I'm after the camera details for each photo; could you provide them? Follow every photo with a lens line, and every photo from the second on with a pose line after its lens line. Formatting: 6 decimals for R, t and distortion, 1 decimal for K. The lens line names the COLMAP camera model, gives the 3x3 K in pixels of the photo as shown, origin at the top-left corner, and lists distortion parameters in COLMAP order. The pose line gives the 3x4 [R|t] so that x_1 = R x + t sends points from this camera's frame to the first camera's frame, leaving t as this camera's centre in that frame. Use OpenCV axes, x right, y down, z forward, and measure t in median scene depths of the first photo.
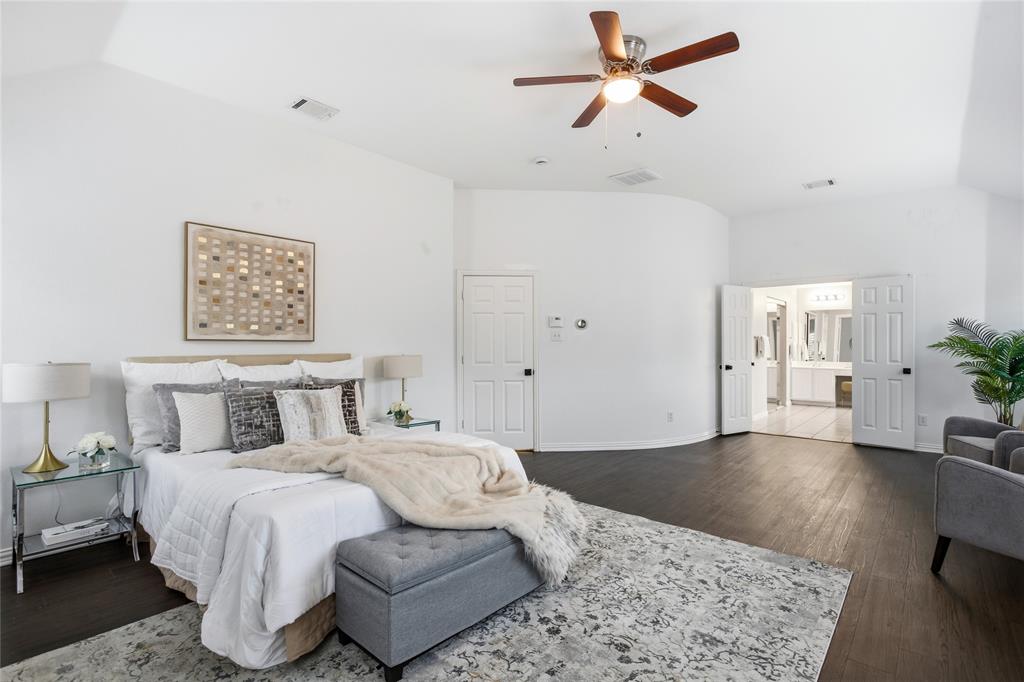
lens RADIAL K [[480.6, 0, 509.0], [0, 480.6, 345.9], [0, 0, 1]] dist [-0.010460, 0.000209]
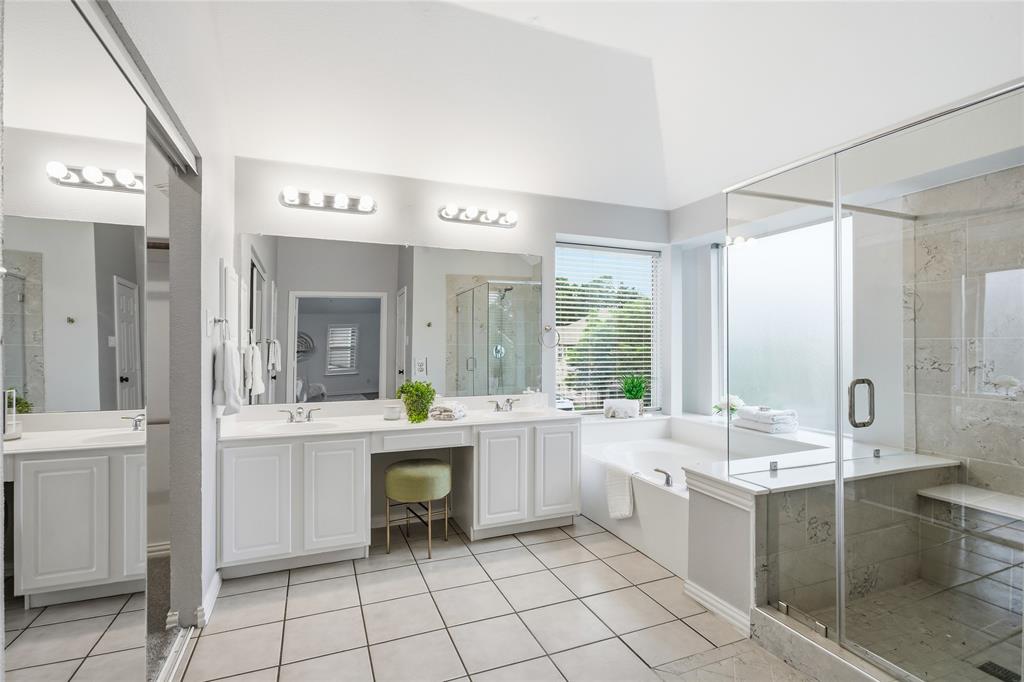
lens RADIAL K [[480.6, 0, 509.0], [0, 480.6, 345.9], [0, 0, 1]] dist [-0.010460, 0.000209]
pose [[0.444558, 0.001337, 0.895749, 0.445984], [-0.000776, 0.999999, -0.001108, -0.004192], [-0.895750, -0.000202, 0.444559, 0.776241]]
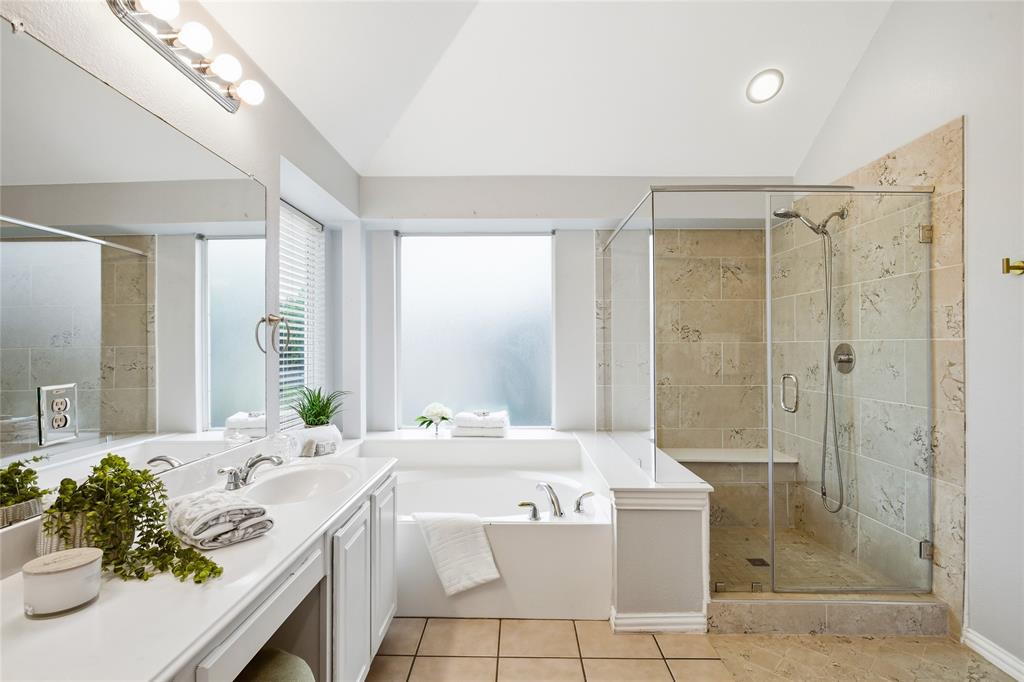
lens RADIAL K [[480.6, 0, 509.0], [0, 480.6, 345.9], [0, 0, 1]] dist [-0.010460, 0.000209]
pose [[-0.652042, 0.007486, 0.758146, 0.600690], [0.004069, 0.999971, -0.006375, -0.004511], [-0.758172, -0.001072, -0.652054, 1.023941]]
